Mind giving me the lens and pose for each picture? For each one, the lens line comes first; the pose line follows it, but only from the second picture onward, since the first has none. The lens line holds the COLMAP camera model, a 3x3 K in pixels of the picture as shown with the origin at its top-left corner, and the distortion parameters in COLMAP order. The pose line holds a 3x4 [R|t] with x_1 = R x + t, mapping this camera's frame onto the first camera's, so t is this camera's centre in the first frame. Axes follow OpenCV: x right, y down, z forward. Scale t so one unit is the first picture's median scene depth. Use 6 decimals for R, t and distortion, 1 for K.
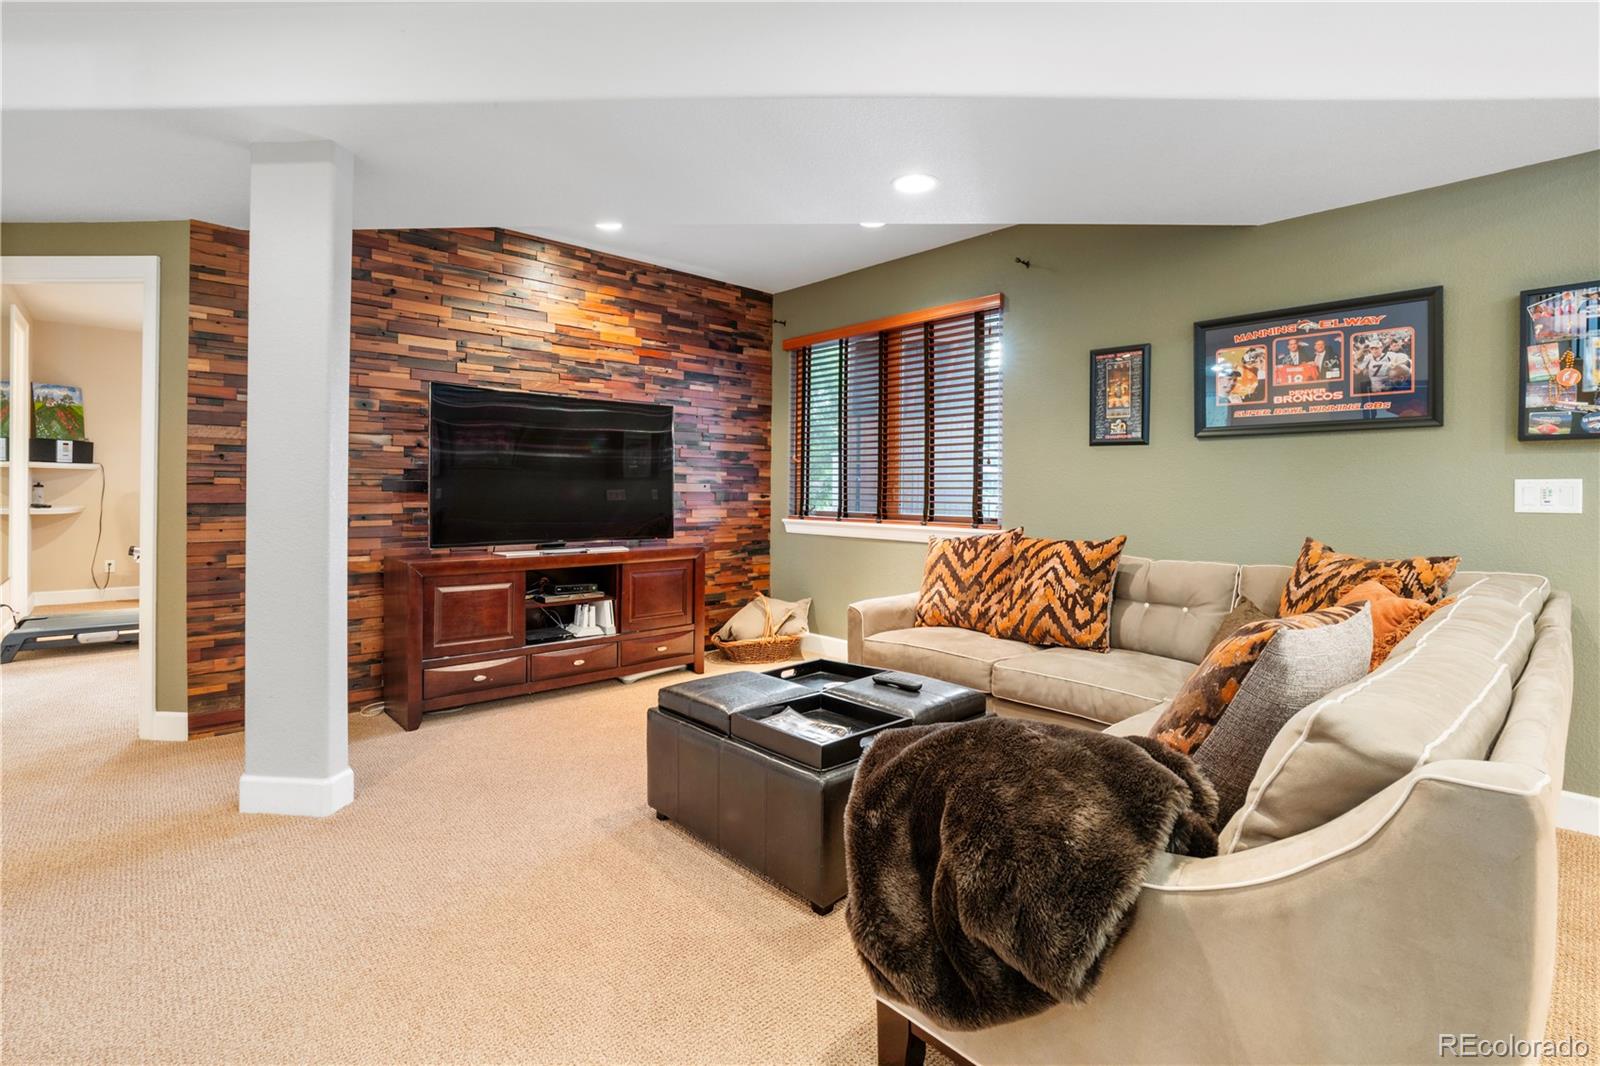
lens RADIAL K [[724.0, 0, 777.1], [0, 724.0, 495.0], [0, 0, 1]] dist [-0.023328, 0.004861]
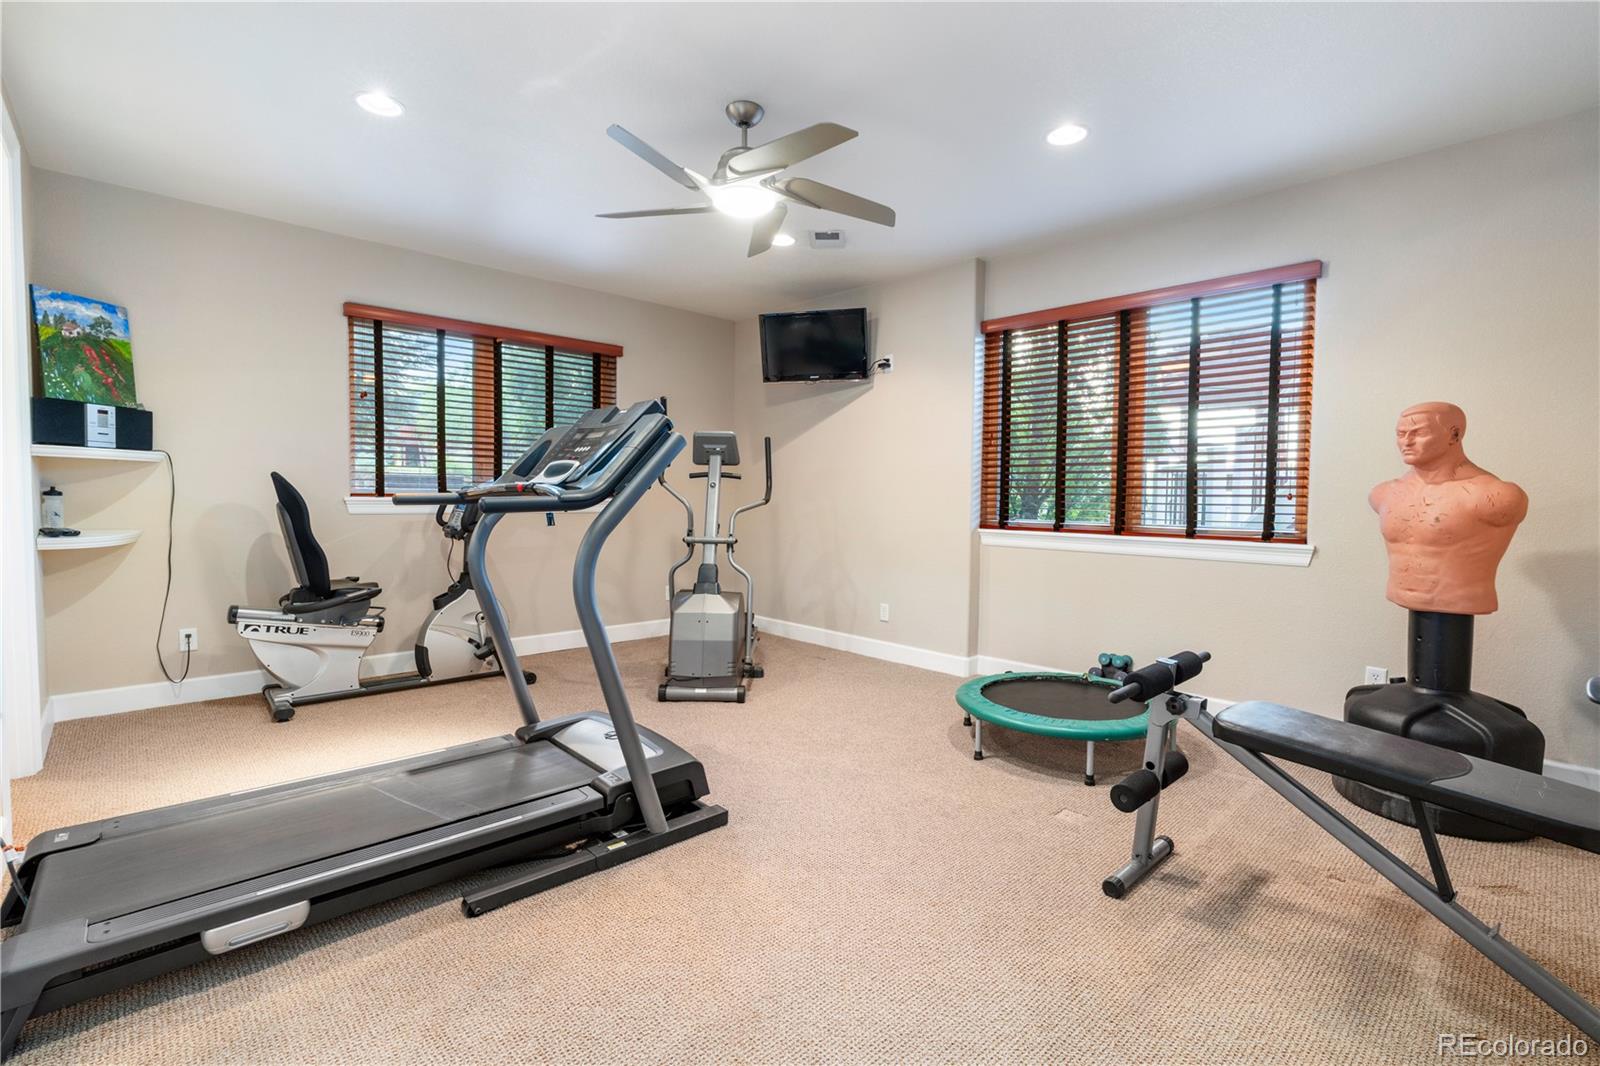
lens RADIAL K [[724.0, 0, 801.3], [0, 724.0, 527.8], [0, 0, 1]] dist [-0.023328, 0.004861]
pose [[0.999870, 0.001584, 0.016063, -0.501680], [-0.002226, 0.999197, 0.040017, -0.009230], [-0.015987, -0.040047, 0.999070, 0.472516]]
